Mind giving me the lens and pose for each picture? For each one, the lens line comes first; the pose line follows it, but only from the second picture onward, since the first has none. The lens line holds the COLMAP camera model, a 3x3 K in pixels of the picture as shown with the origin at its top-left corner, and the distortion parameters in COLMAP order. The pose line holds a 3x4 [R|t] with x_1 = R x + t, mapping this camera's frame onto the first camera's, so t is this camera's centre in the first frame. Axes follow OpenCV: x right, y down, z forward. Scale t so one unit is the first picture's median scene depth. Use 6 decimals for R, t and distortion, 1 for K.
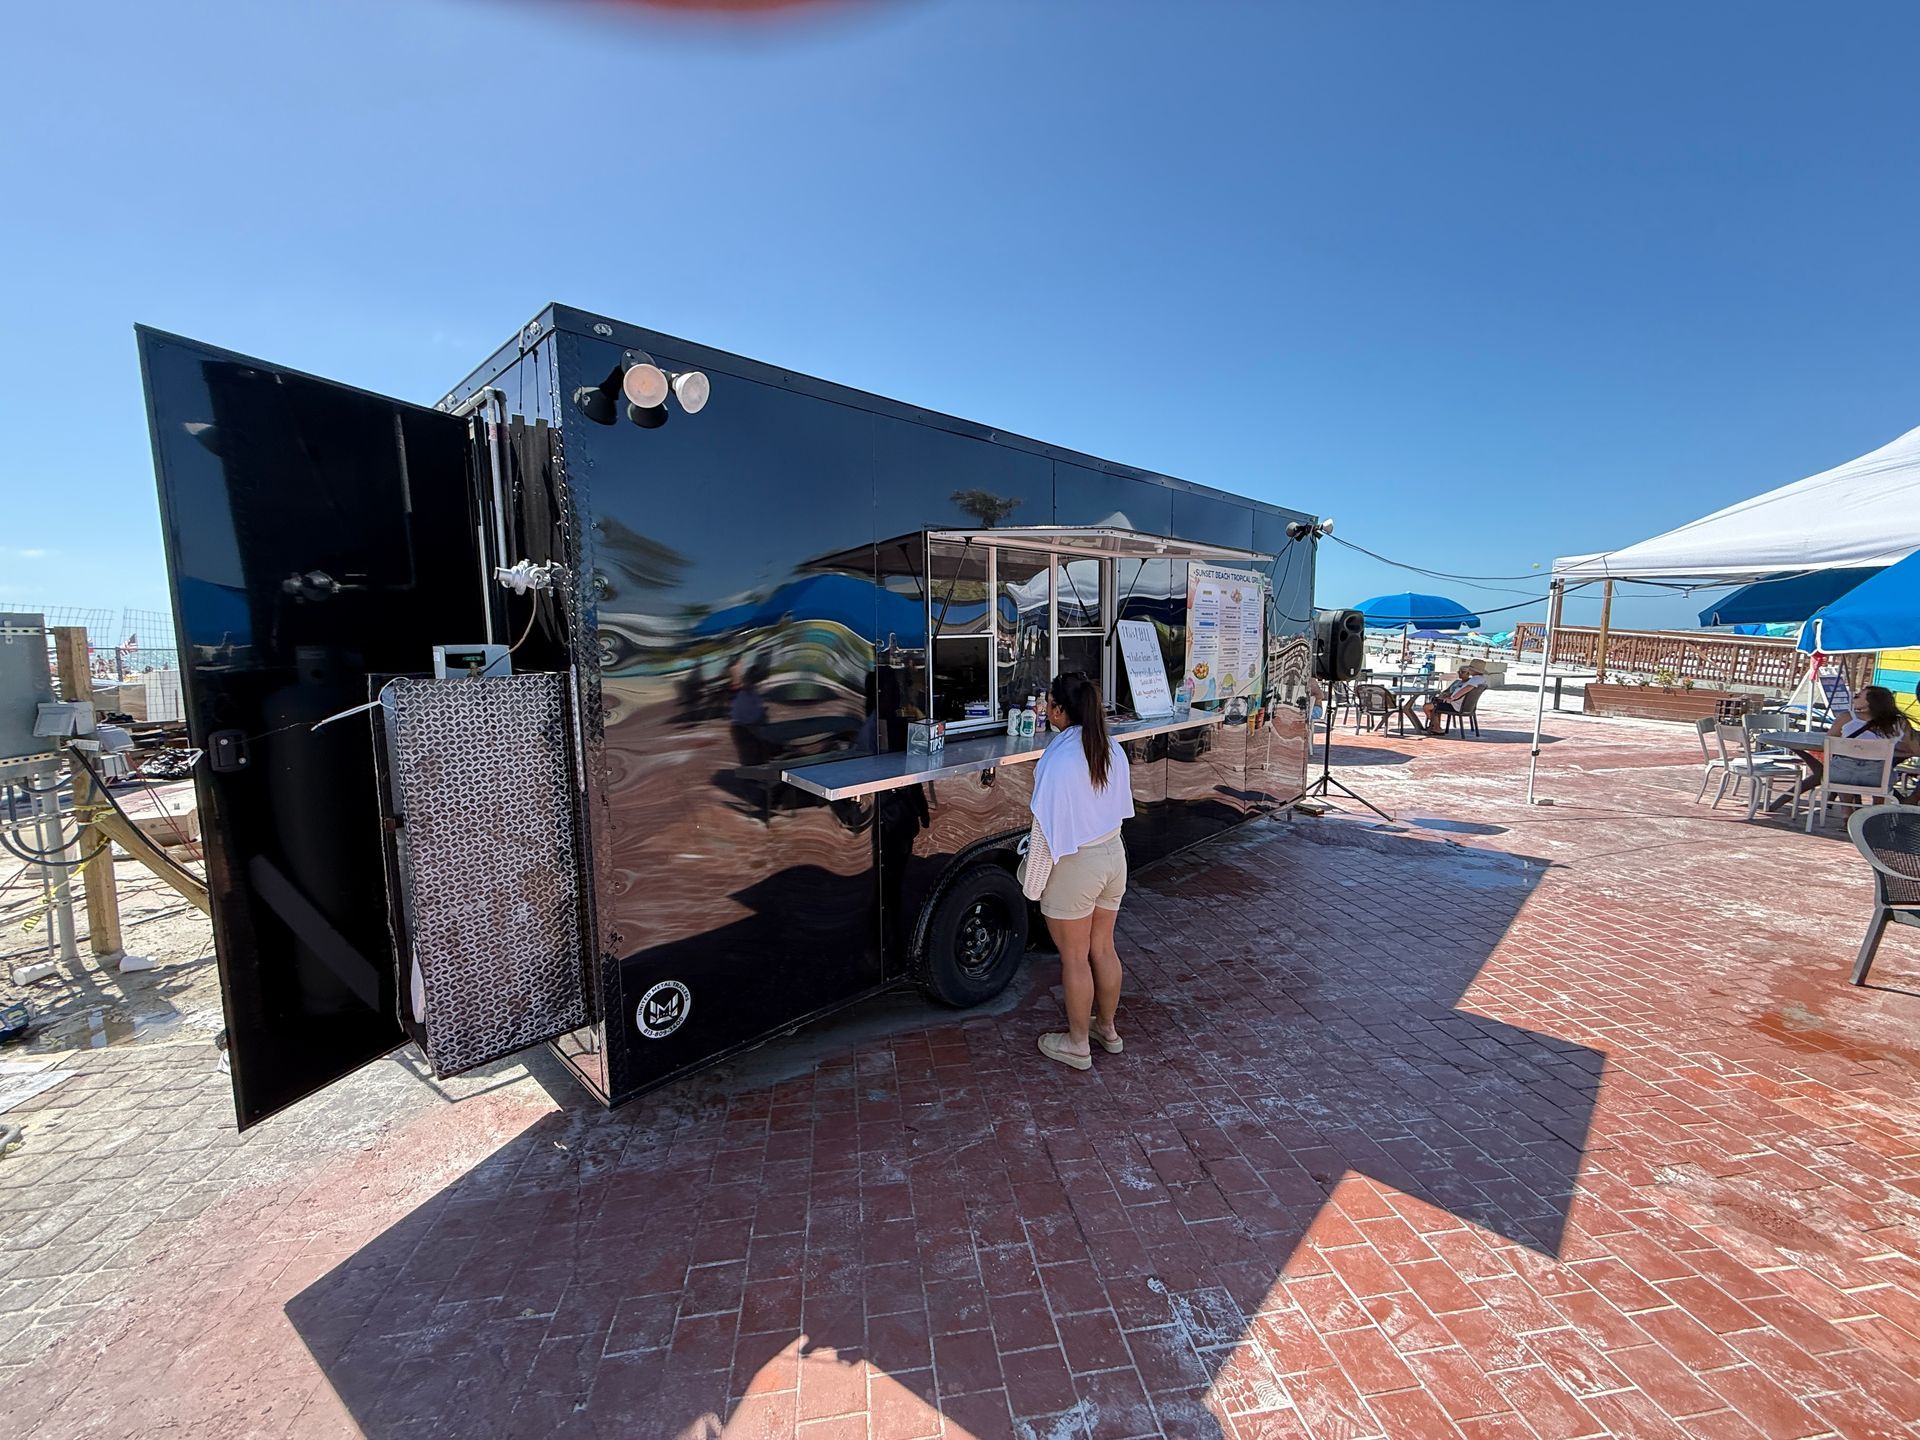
lens RADIAL K [[769.9, 0, 960.0], [0, 769.9, 720.0], [0, 0, 1]] dist [0.001320, -0.000033]
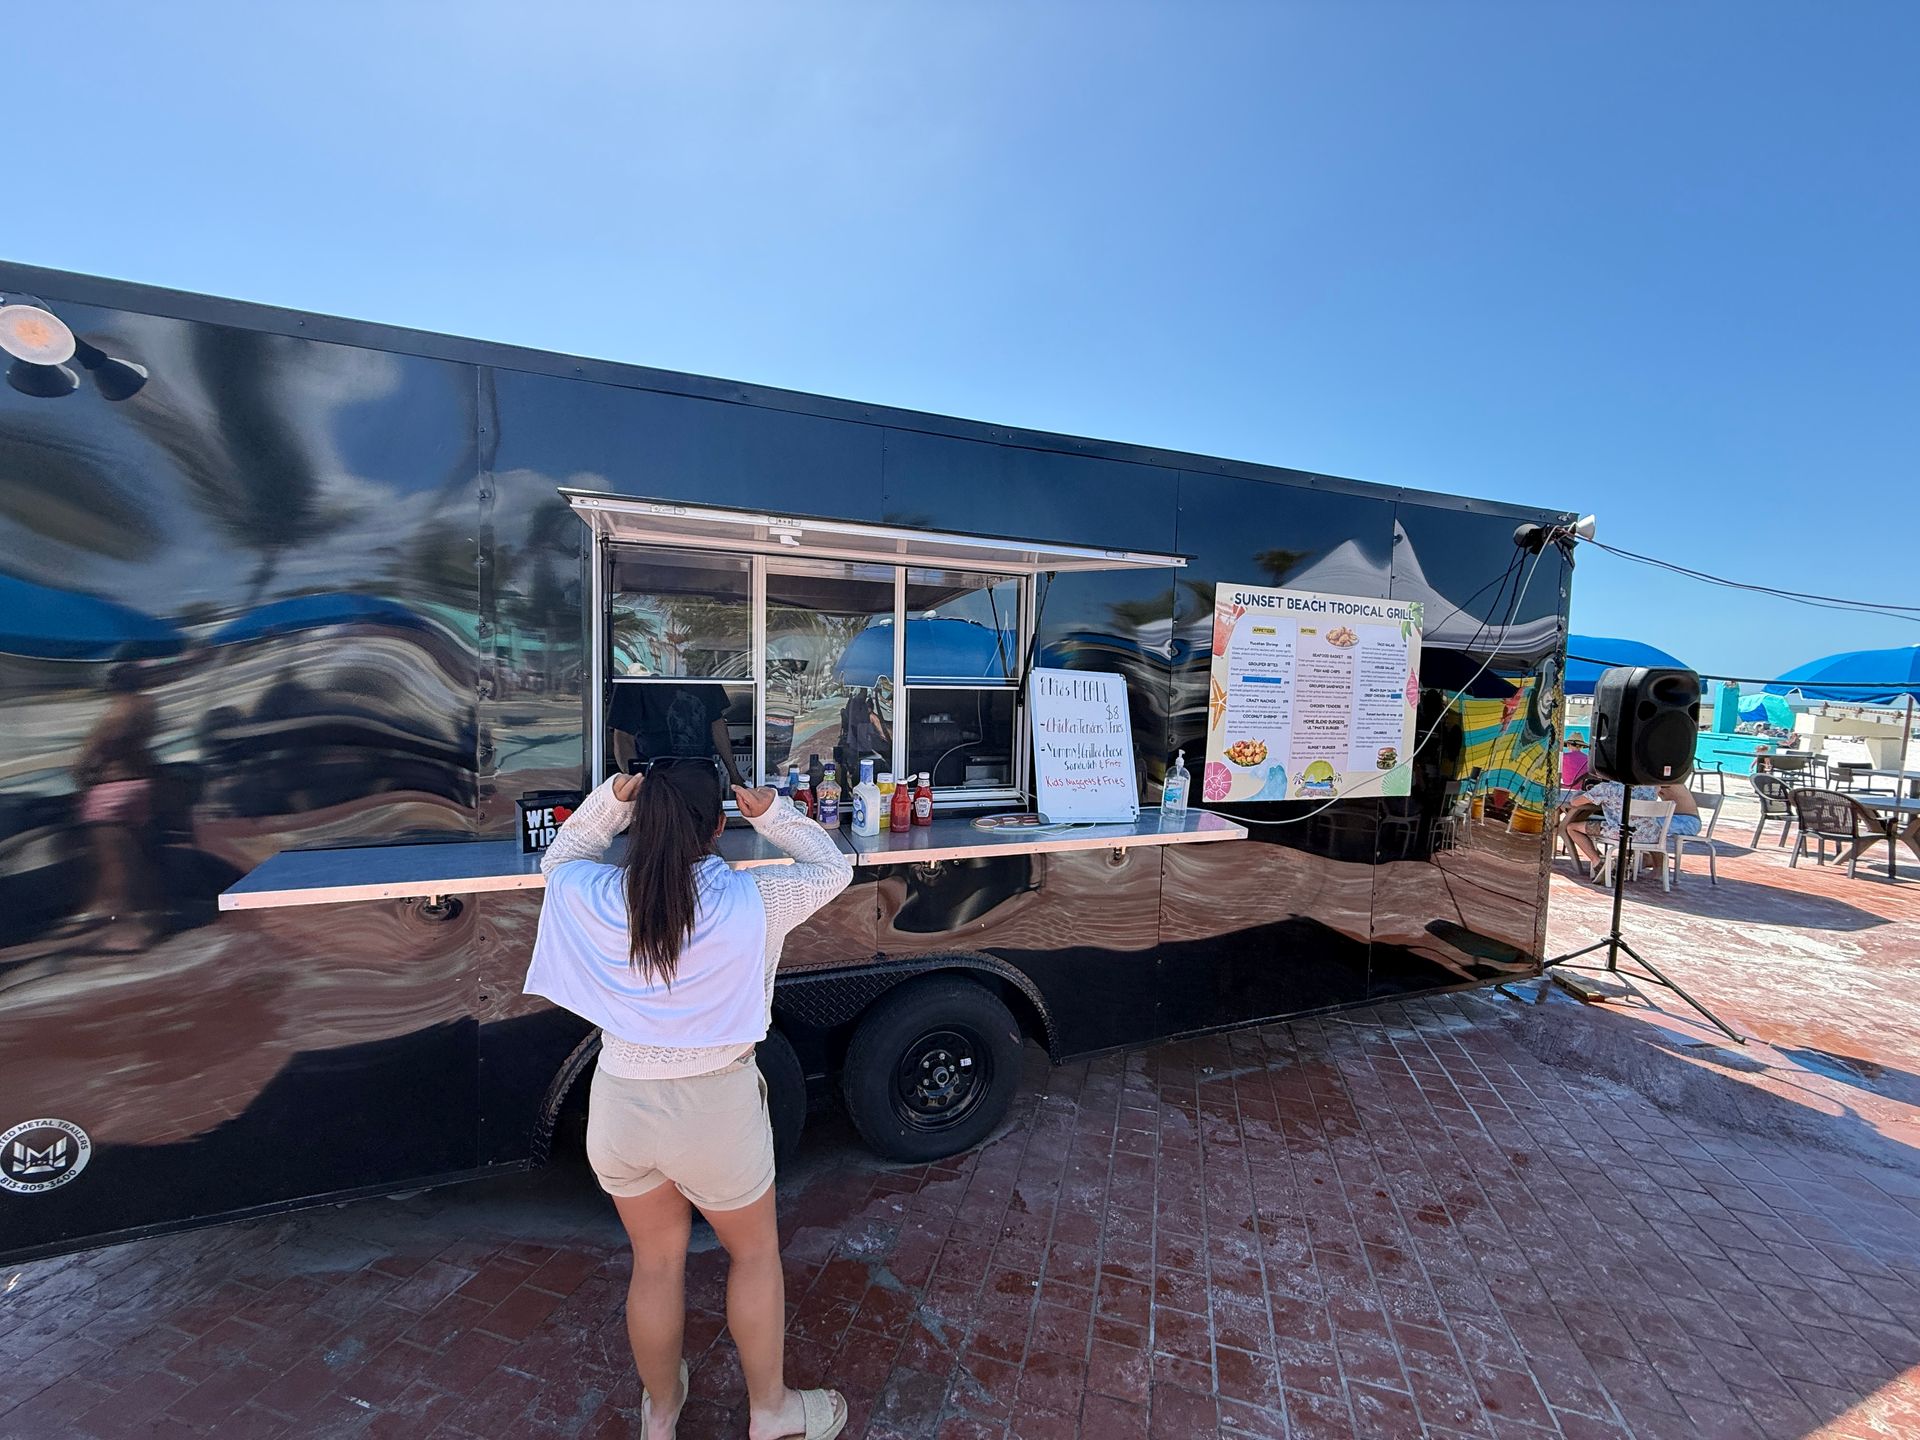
lens RADIAL K [[769.9, 0, 960.0], [0, 769.9, 720.0], [0, 0, 1]] dist [0.001320, -0.000033]
pose [[0.910115, 0.068525, -0.408650, 0.290843], [-0.088557, 0.995611, -0.030277, -0.041877], [0.404782, 0.063745, 0.912189, 0.269152]]
